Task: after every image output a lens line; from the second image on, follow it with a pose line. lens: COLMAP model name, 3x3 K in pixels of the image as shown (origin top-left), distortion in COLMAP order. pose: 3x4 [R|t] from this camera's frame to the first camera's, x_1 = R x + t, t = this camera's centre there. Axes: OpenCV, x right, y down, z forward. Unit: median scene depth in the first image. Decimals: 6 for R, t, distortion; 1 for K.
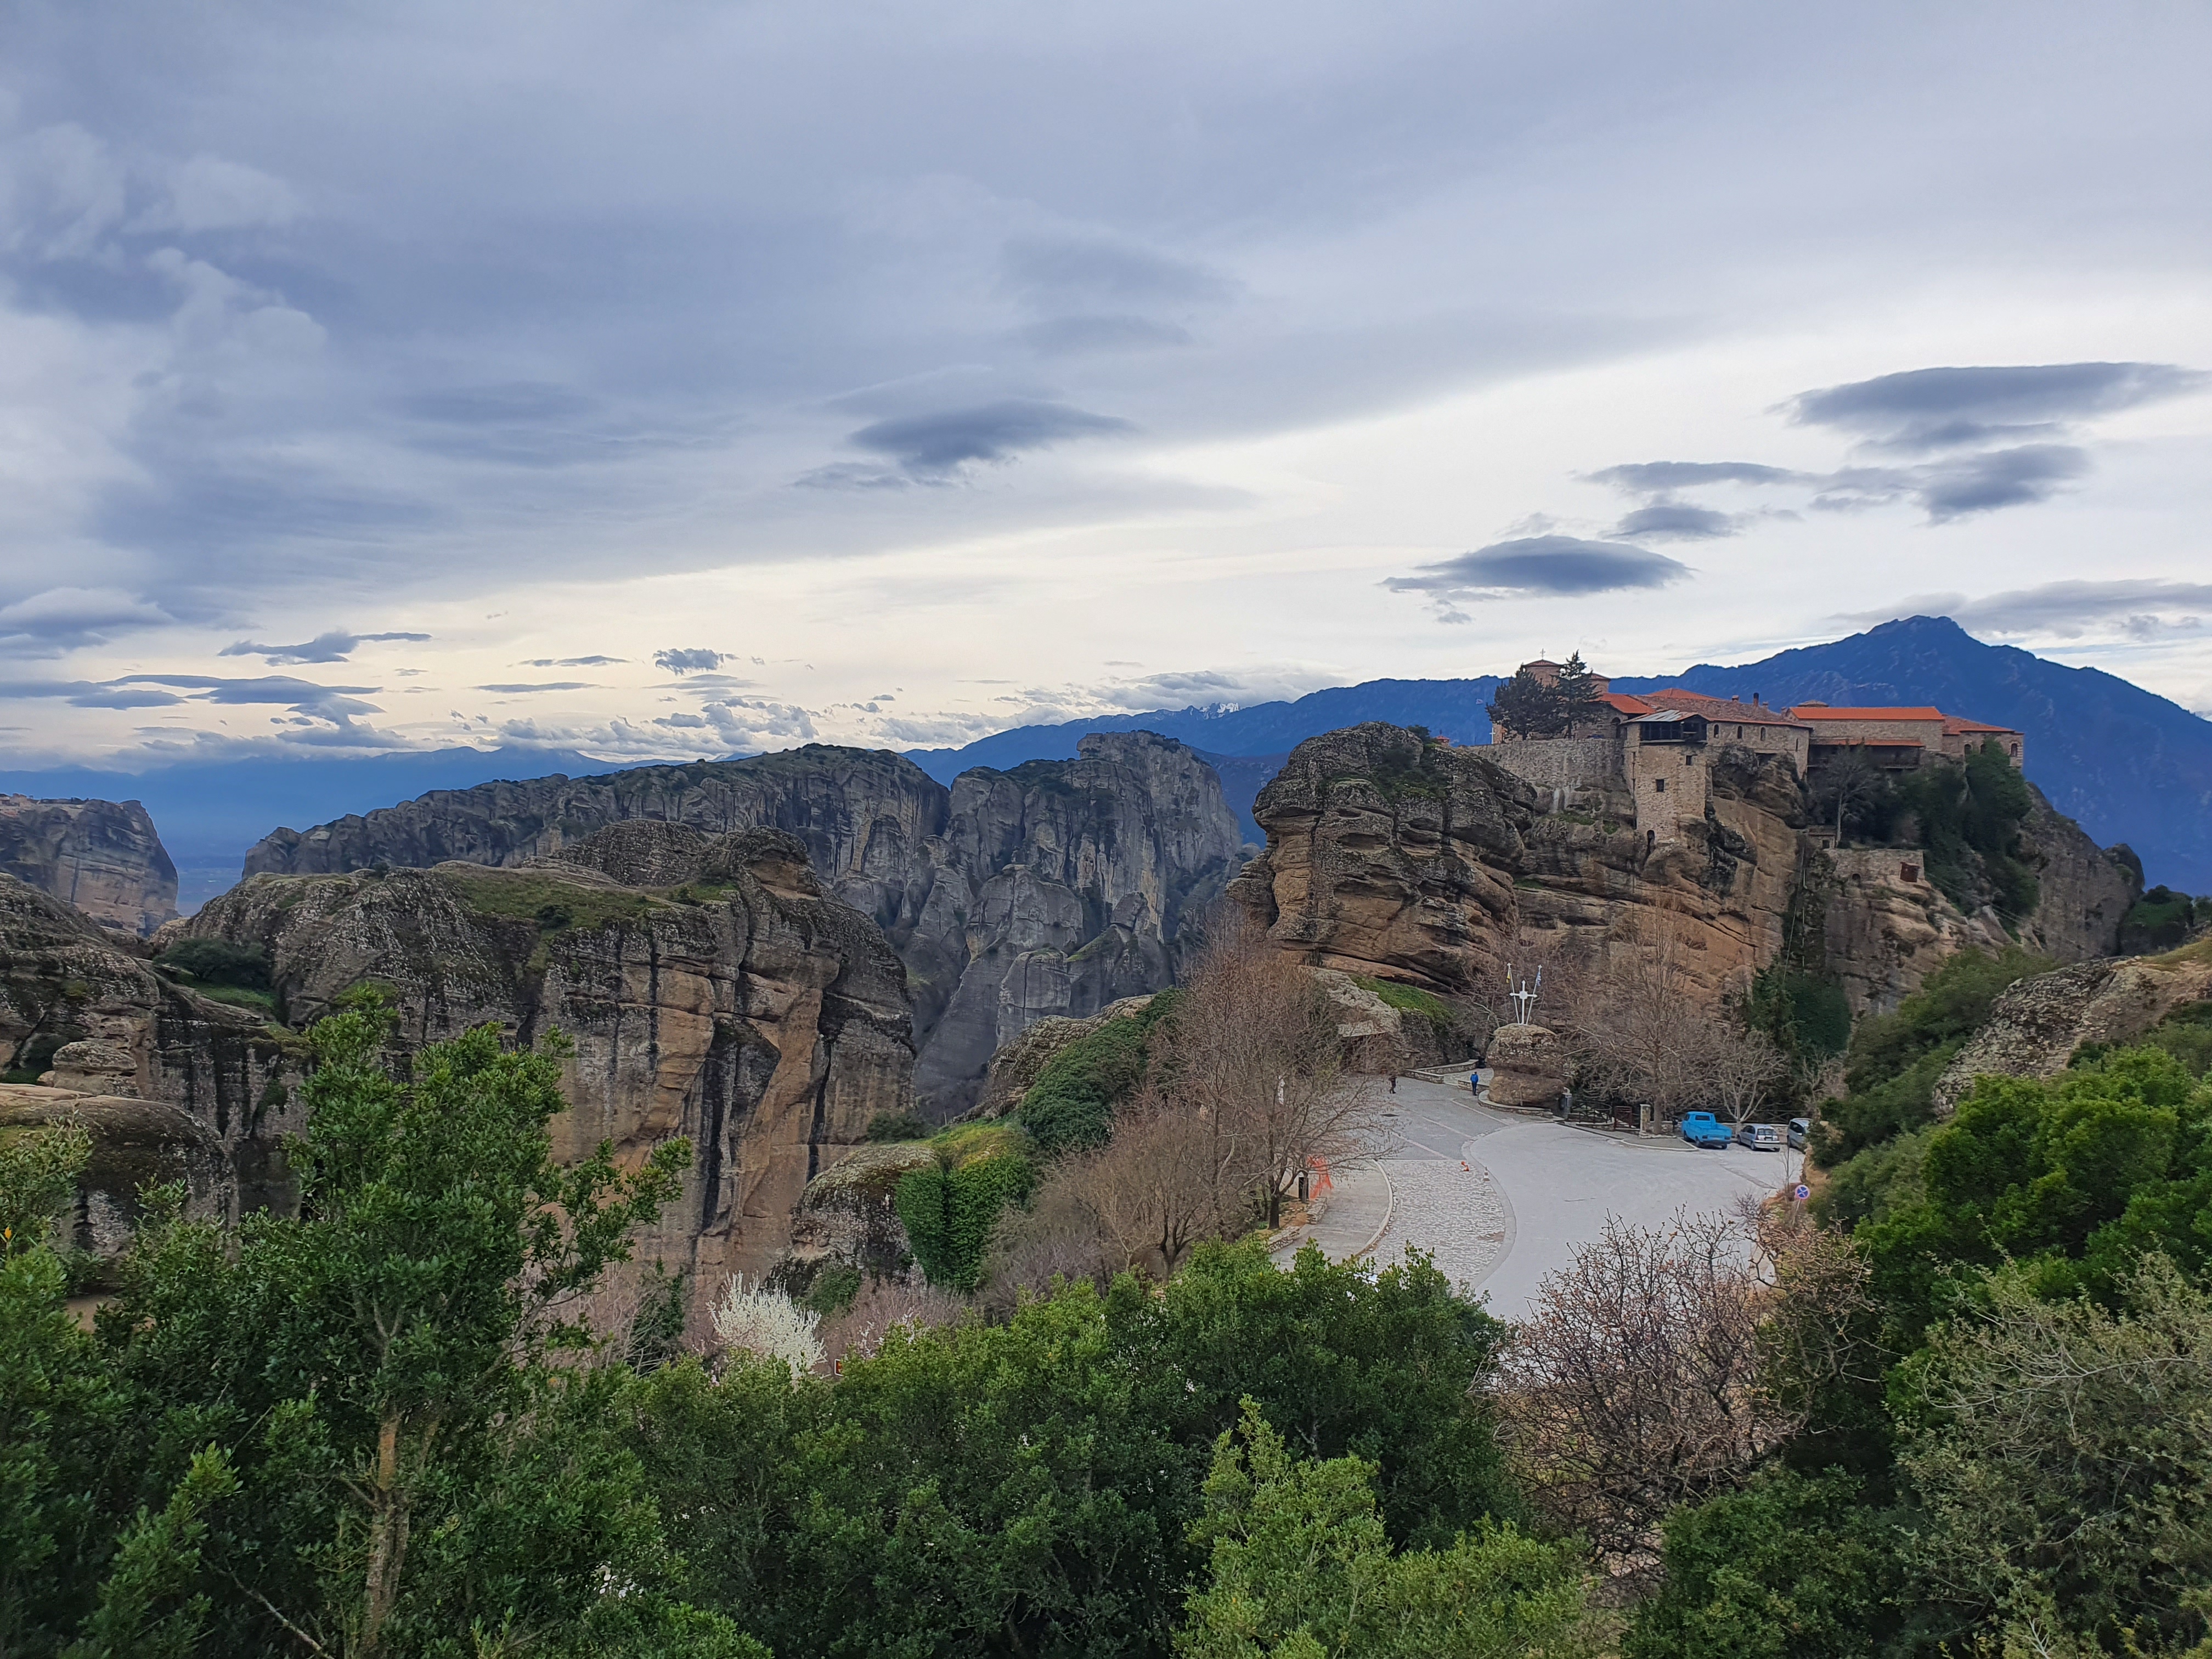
lens RADIAL K [[1683.3, 0, 1106.0], [0, 1683.3, 829.5], [0, 0, 1]] dist [0.134594, -0.292399]
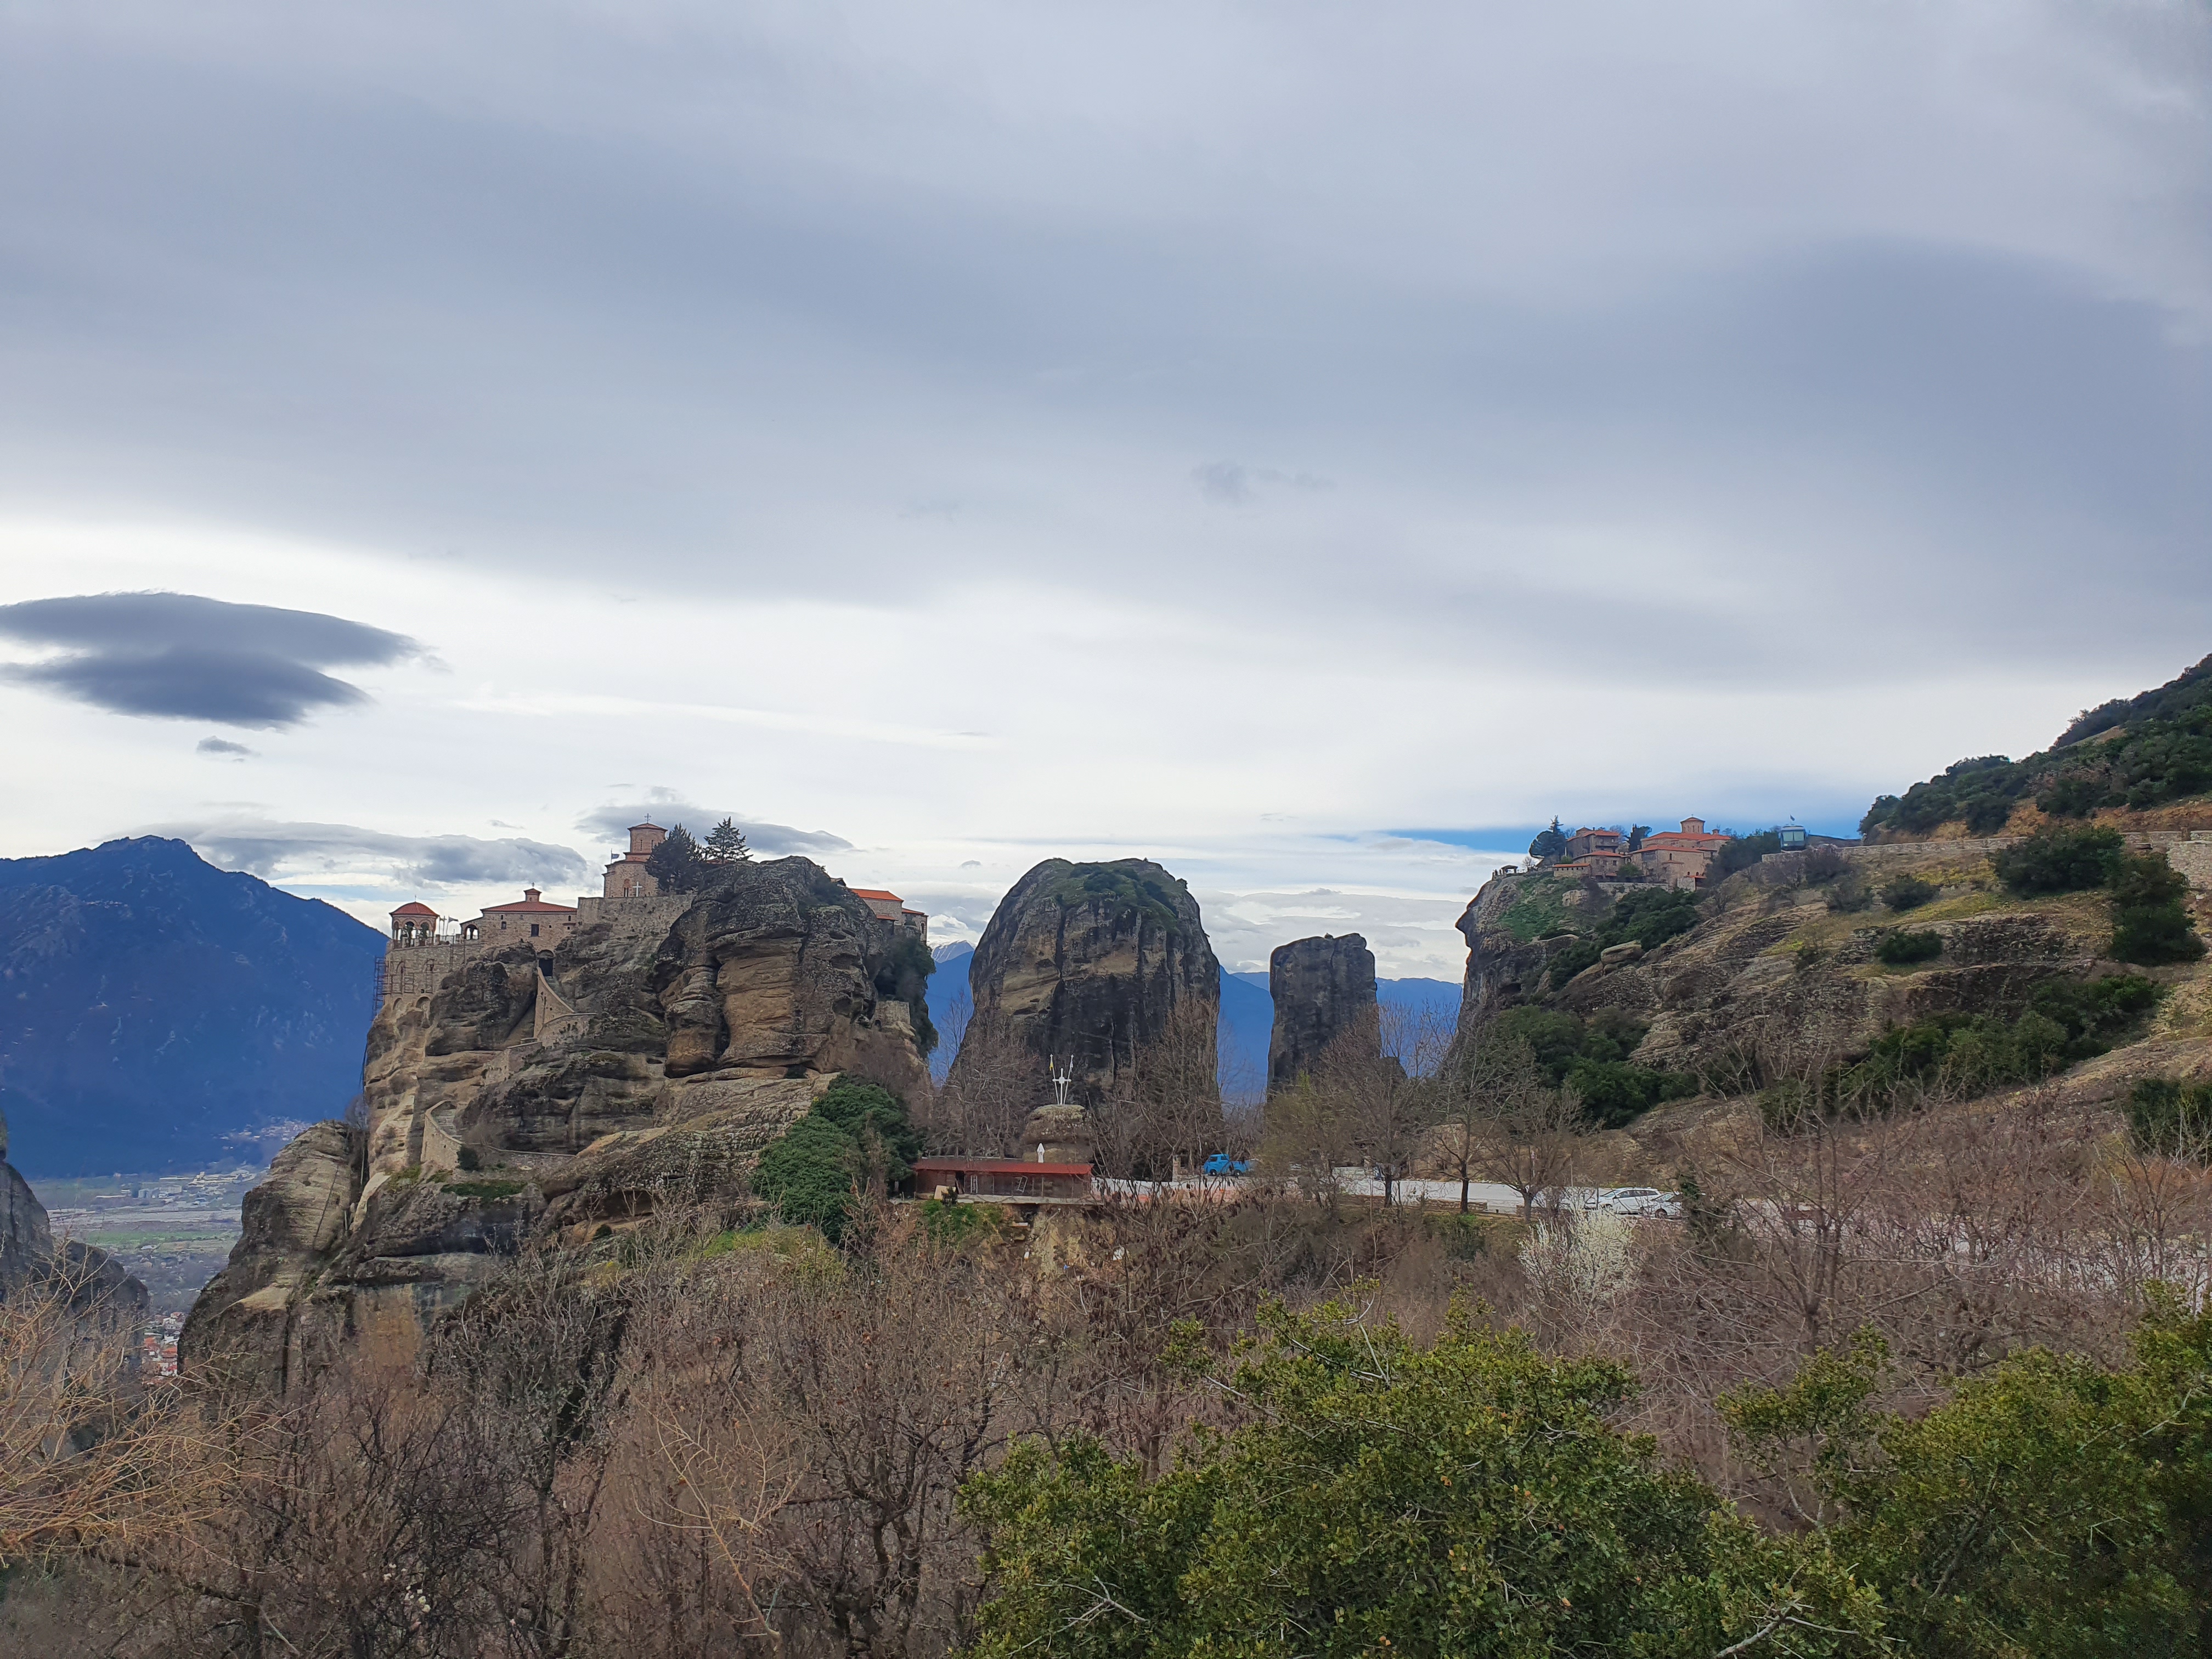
lens RADIAL K [[1676.6, 0, 1112.7], [0, 1676.6, 880.1], [0, 0, 1]] dist [0.028713, -0.004192]
pose [[0.567397, 0.071388, 0.820344, -0.386874], [0.013450, 0.995299, -0.095916, 0.036336], [-0.823335, 0.065456, 0.563769, 0.141612]]
